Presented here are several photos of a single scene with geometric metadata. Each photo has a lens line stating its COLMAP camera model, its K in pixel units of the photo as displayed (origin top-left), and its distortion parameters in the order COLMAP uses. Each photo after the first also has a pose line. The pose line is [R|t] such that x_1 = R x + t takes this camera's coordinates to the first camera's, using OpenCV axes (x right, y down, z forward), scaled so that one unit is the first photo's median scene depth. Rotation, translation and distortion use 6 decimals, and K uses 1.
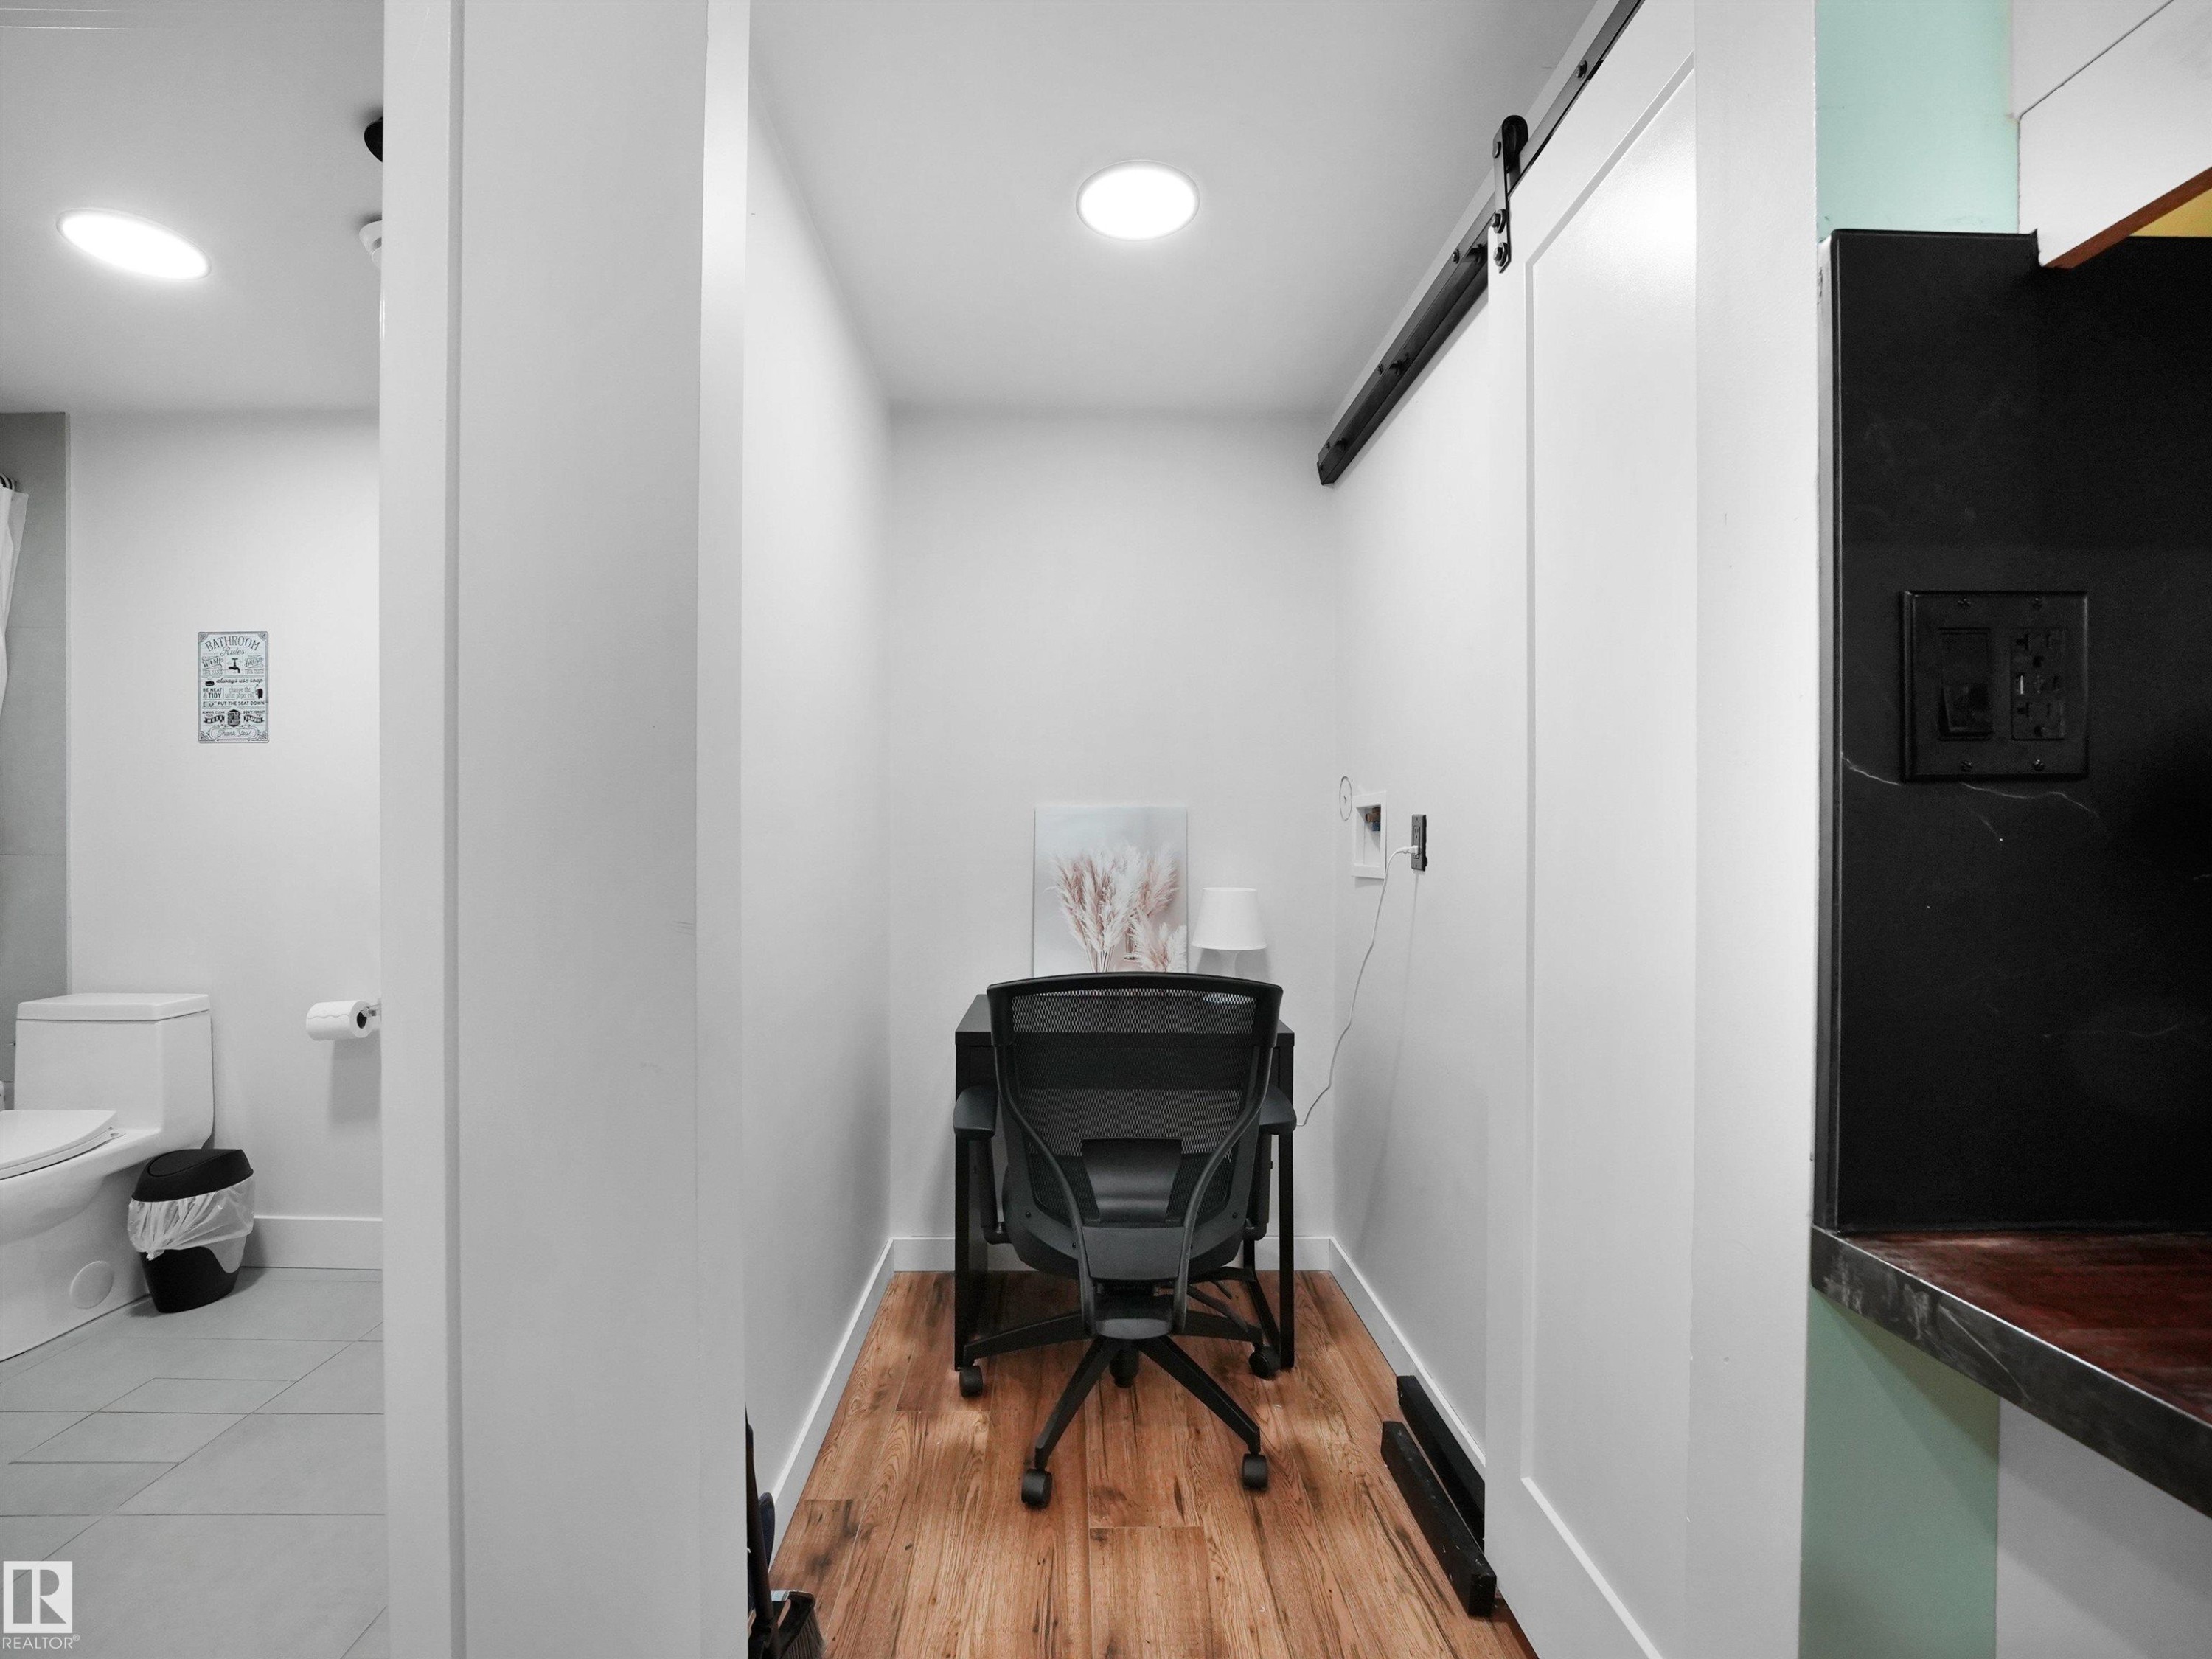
lens RADIAL K [[1001.7, 0, 1102.5], [0, 1001.7, 841.4], [0, 0, 1]] dist [-0.020445, 0.002689]
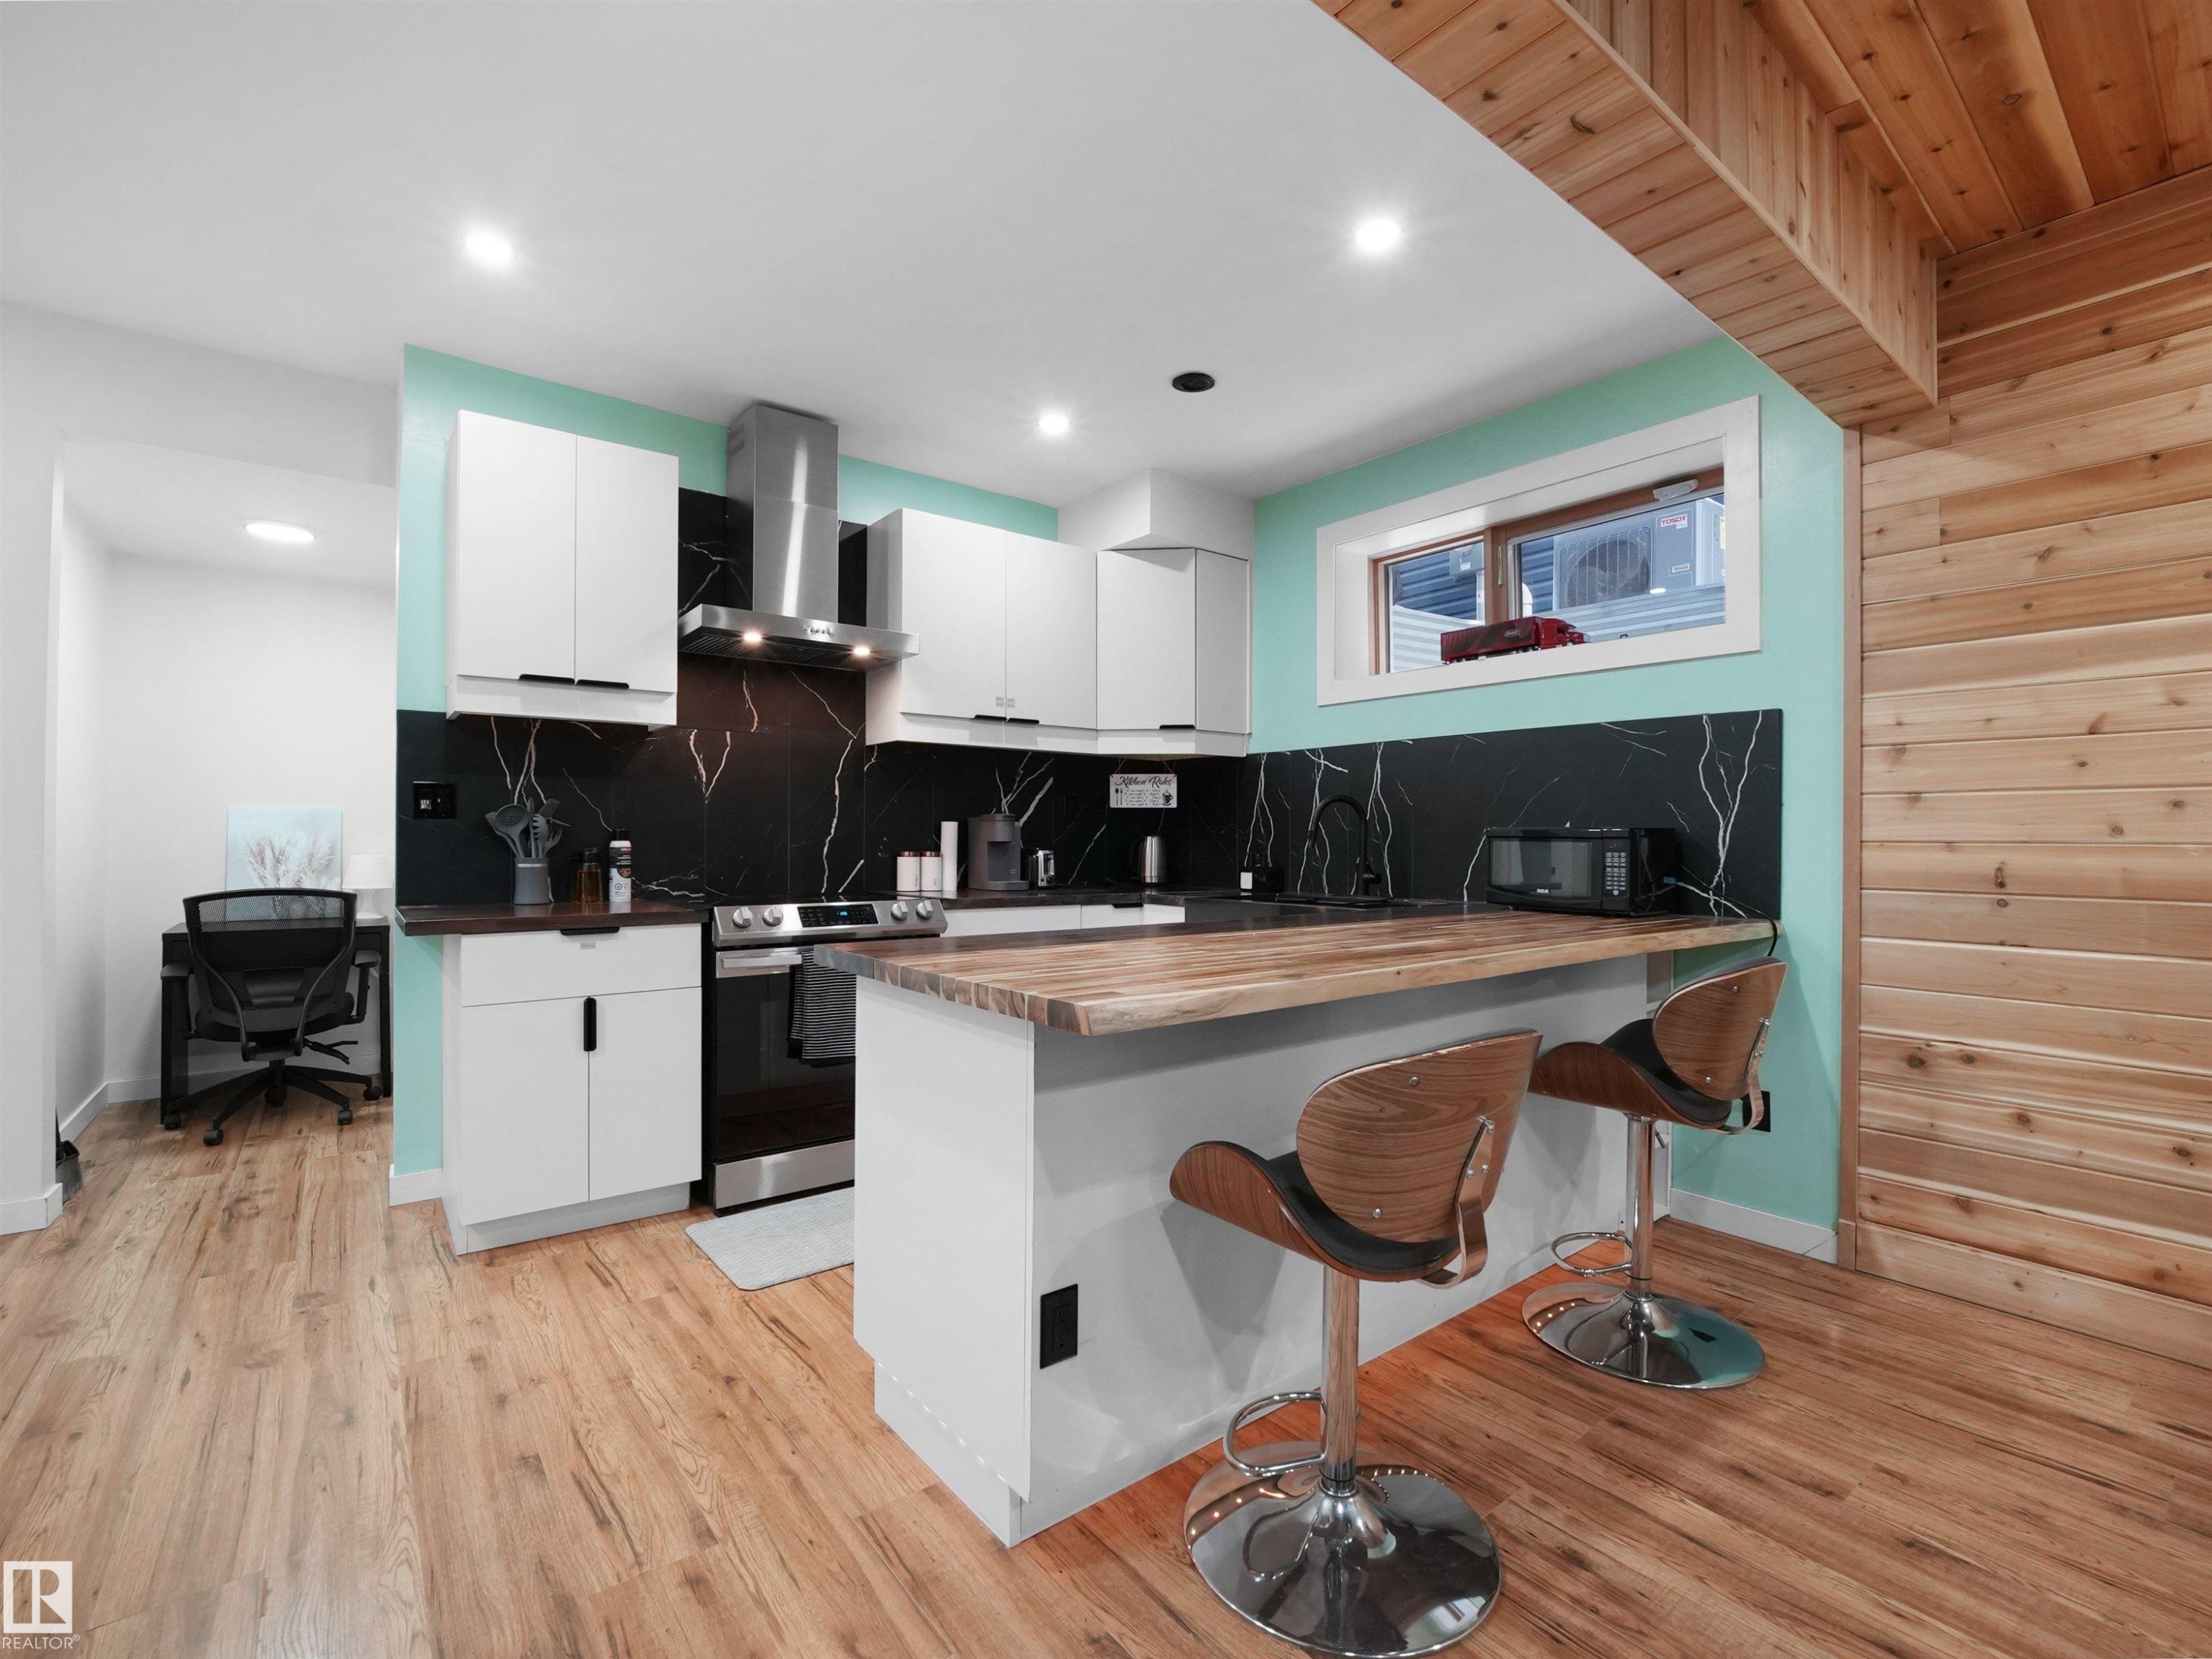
lens RADIAL K [[1001.7, 0, 1140.2], [0, 1001.7, 824.6], [0, 0, 1]] dist [-0.020445, 0.002689]
pose [[0.805509, 0.007835, 0.592532, 0.188498], [-0.005513, 0.999968, -0.005727, -0.006438], [-0.592558, 0.001346, 0.805527, -1.262729]]
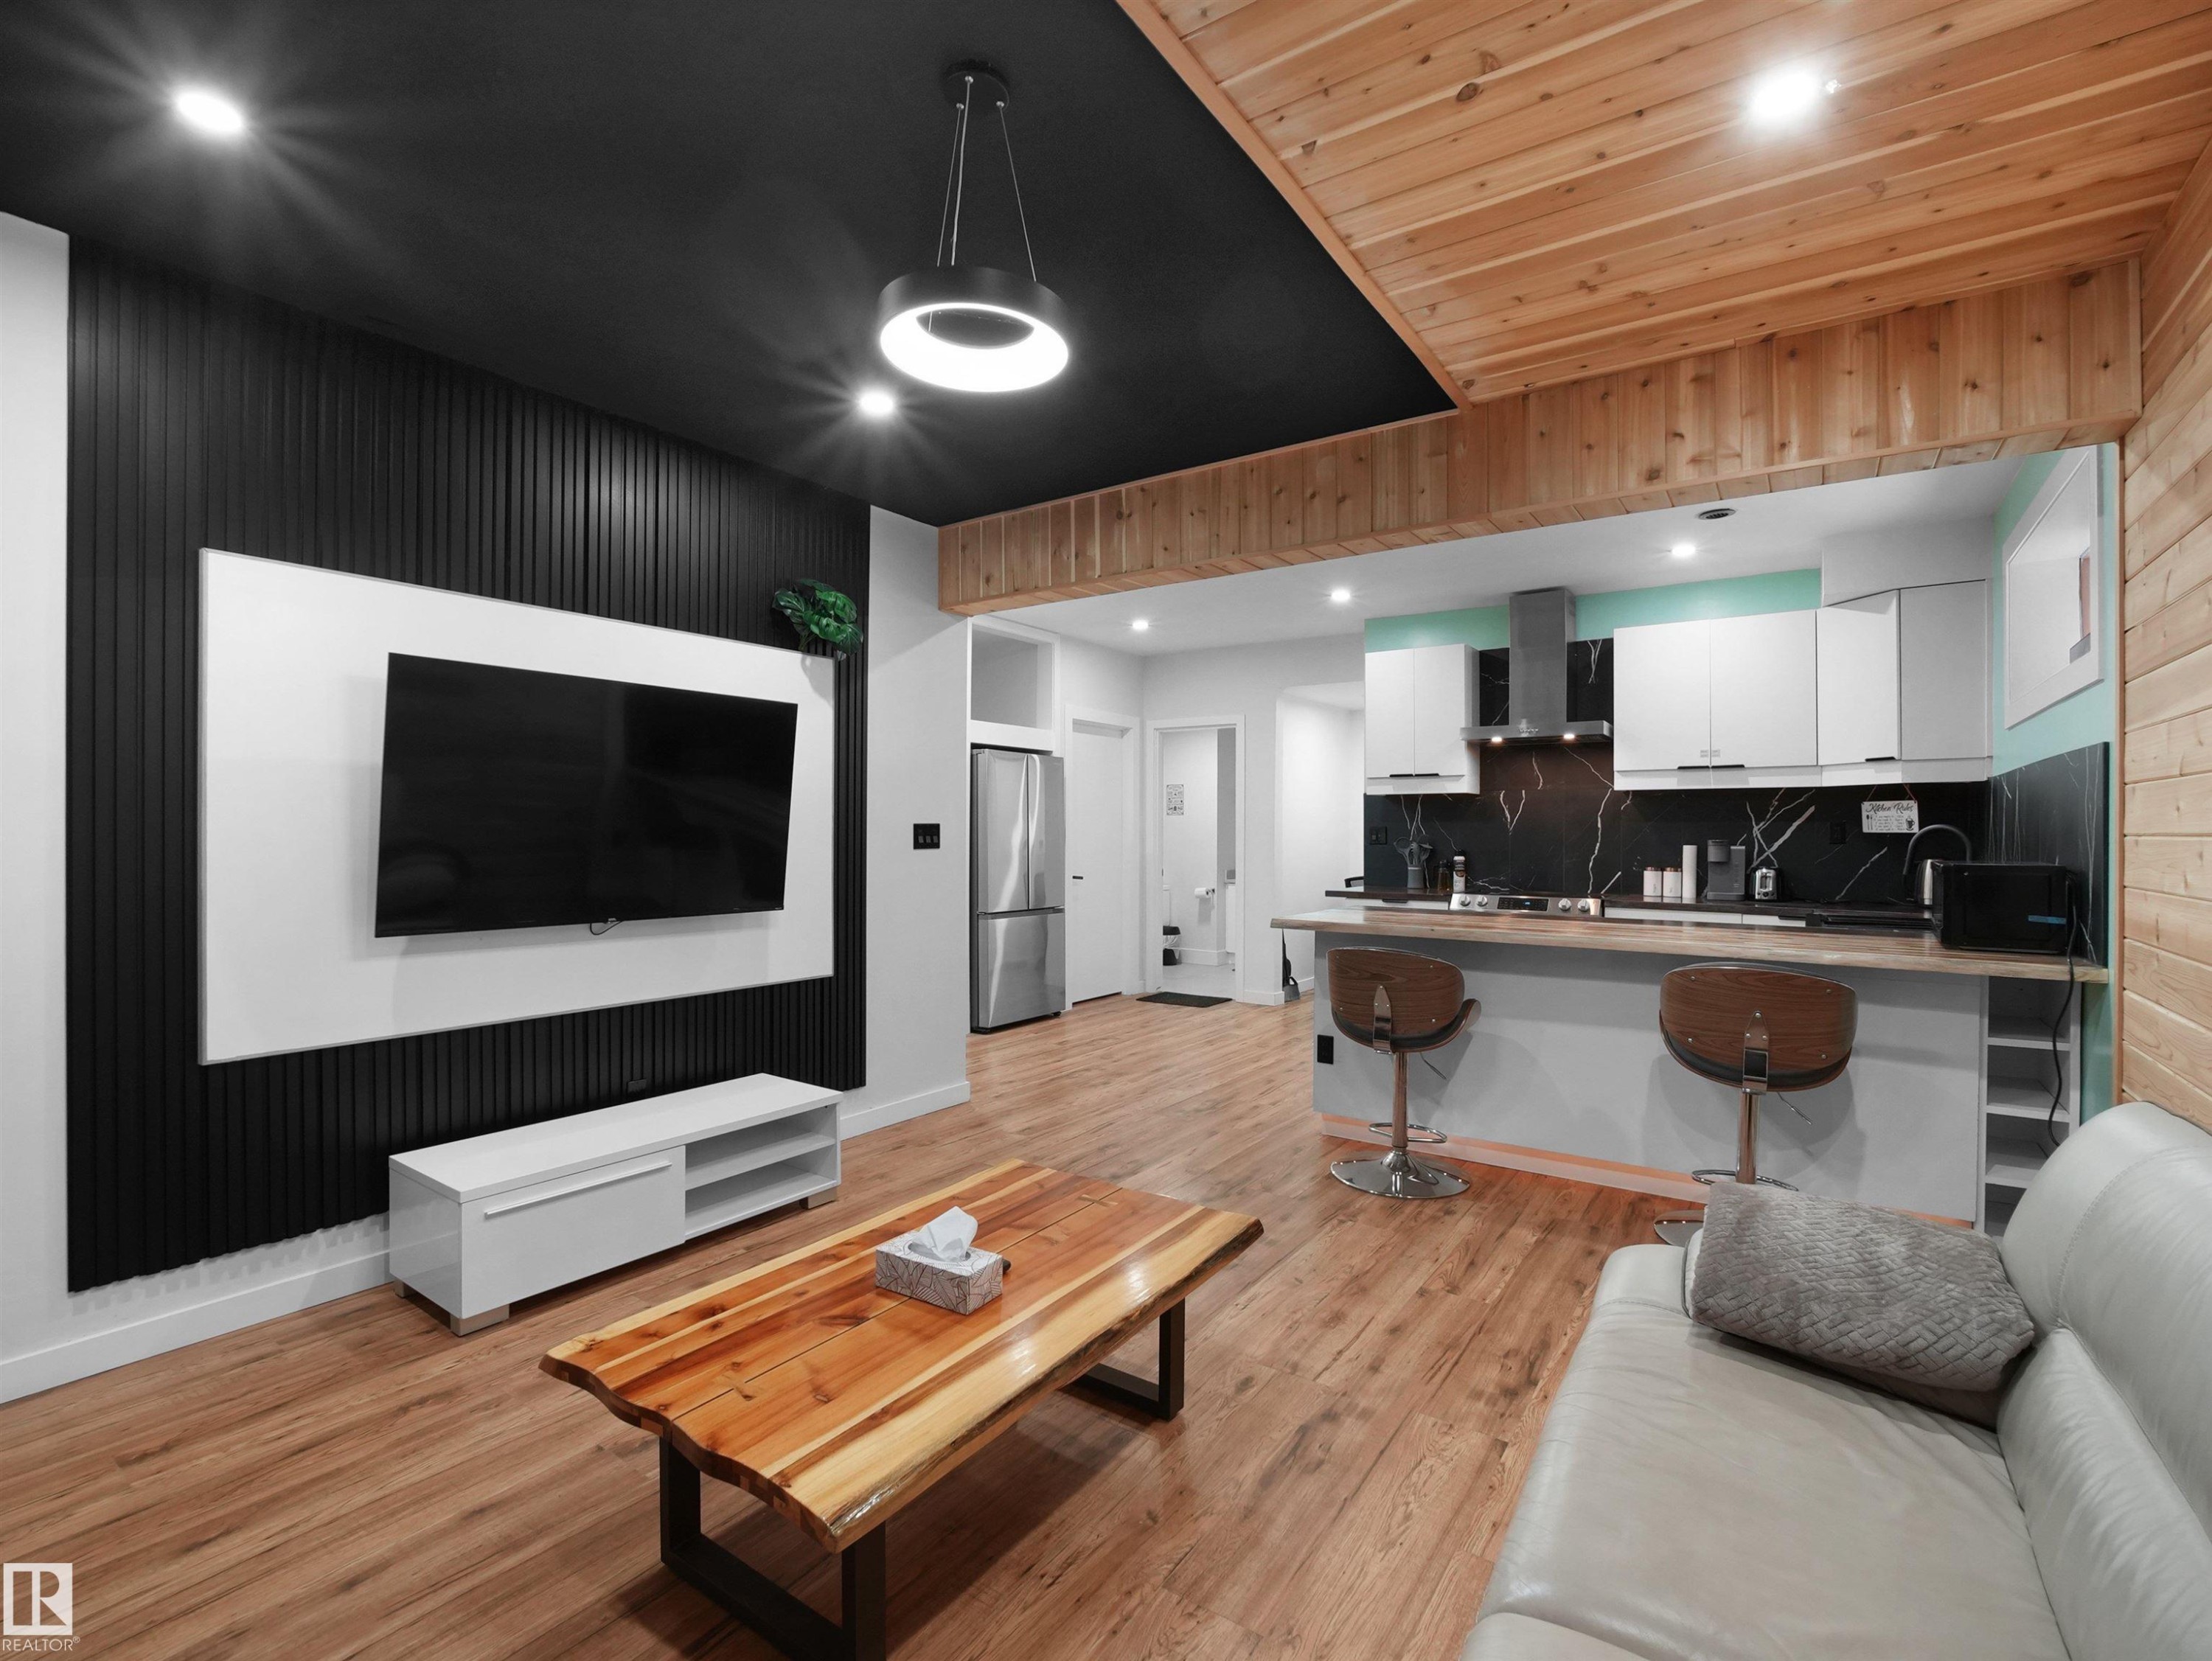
lens RADIAL K [[1001.6, 0, 1099.7], [0, 1001.6, 837.9], [0, 0, 1]] dist [-0.020445, 0.002689]
pose [[0.796425, 0.003019, -0.604729, 1.198212], [0.002714, 0.999960, 0.008567, -0.057302], [0.604731, -0.008464, 0.796385, -2.239202]]
